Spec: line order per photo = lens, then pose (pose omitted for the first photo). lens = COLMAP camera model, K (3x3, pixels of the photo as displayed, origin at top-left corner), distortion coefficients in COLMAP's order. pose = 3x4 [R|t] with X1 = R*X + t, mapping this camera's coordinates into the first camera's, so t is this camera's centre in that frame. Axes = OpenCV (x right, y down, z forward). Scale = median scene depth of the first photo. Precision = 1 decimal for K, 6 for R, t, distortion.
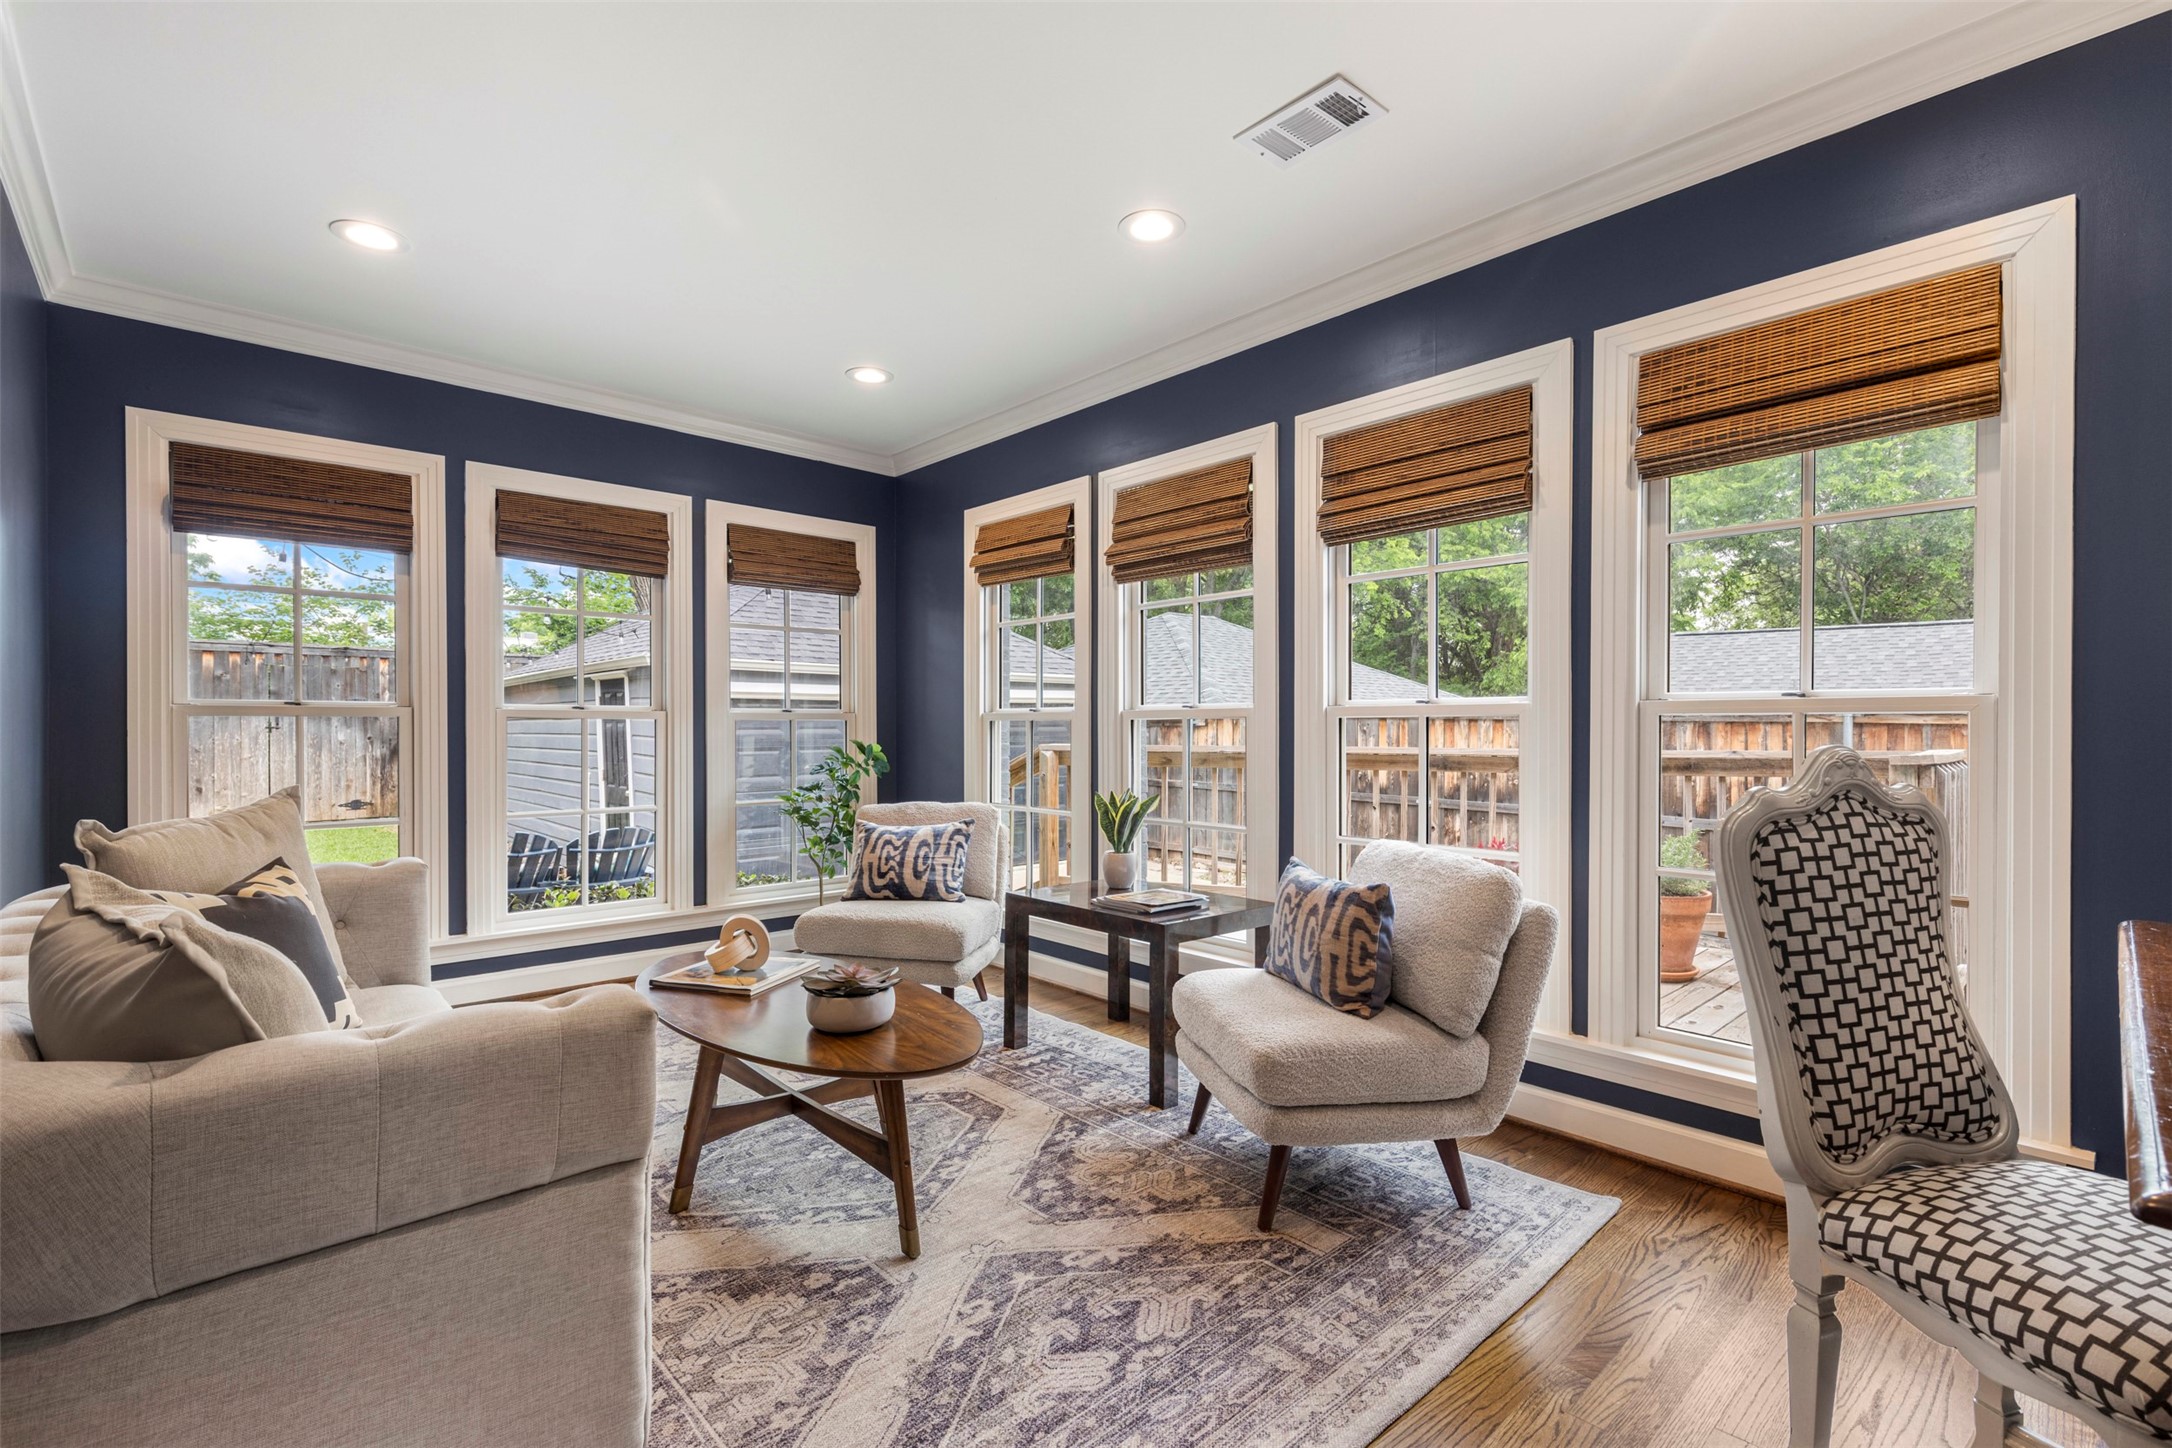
lens RADIAL K [[970.5, 0, 1081.0], [0, 970.5, 722.1], [0, 0, 1]] dist [0.000939, 0.000093]
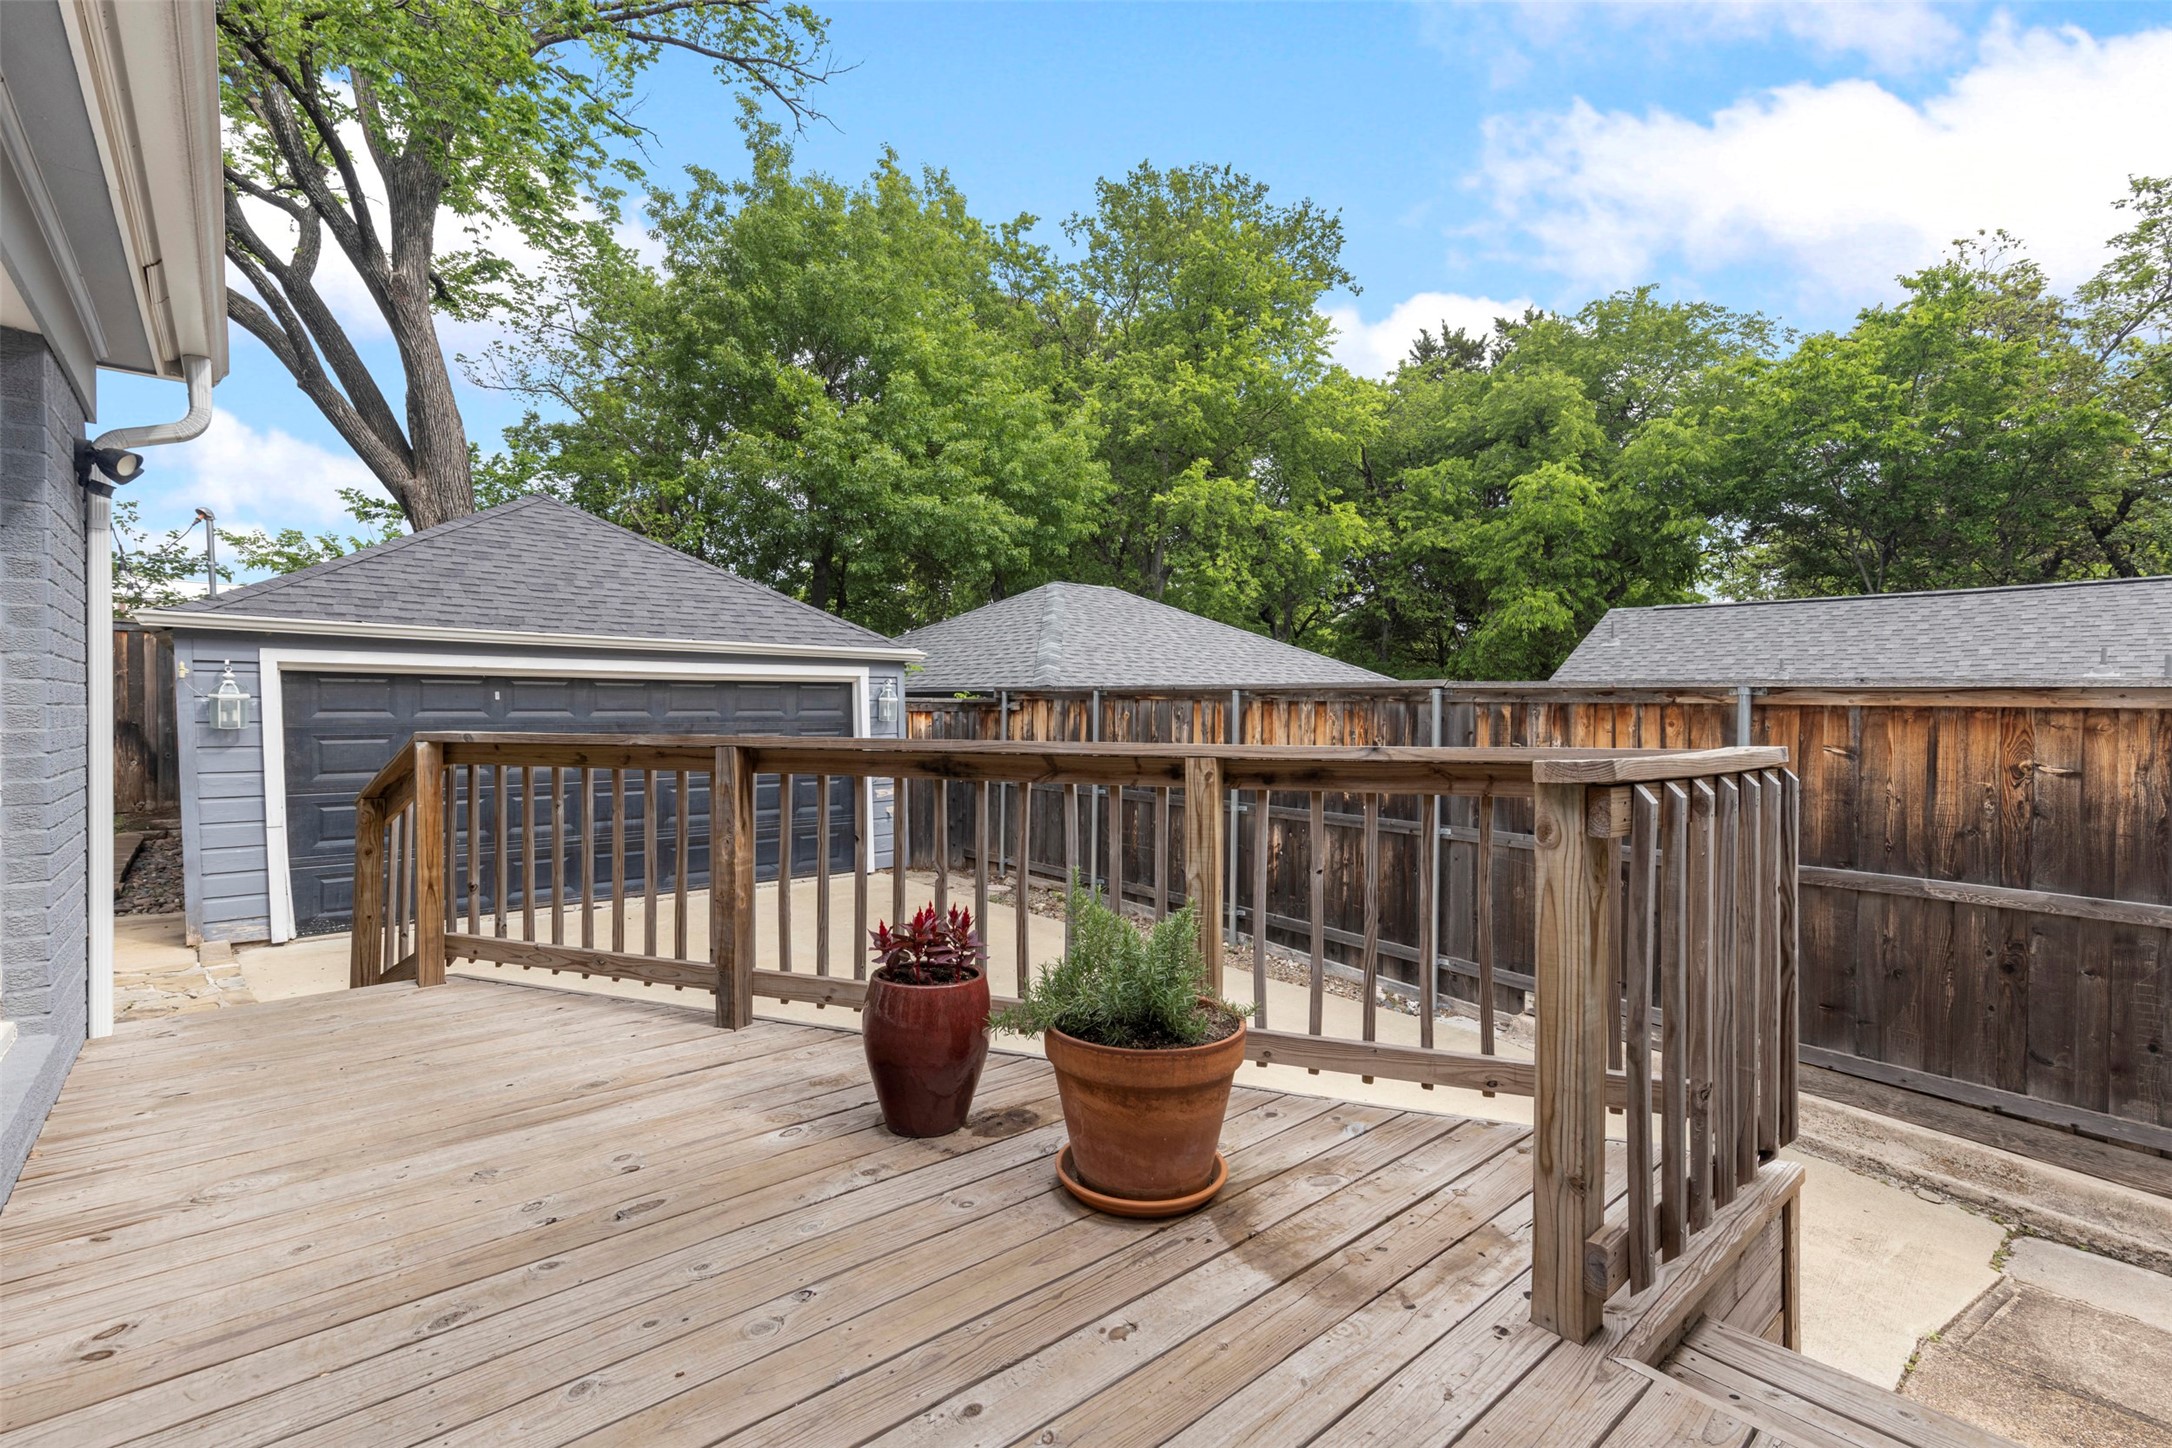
lens RADIAL K [[970.5, 0, 1088.1], [0, 970.5, 718.7], [0, 0, 1]] dist [0.000939, 0.000093]
pose [[0.999467, 0.003826, -0.032417, 0.263372], [-0.003571, 0.999962, 0.007942, 0.005220], [0.032446, -0.007822, 0.999443, 0.228191]]
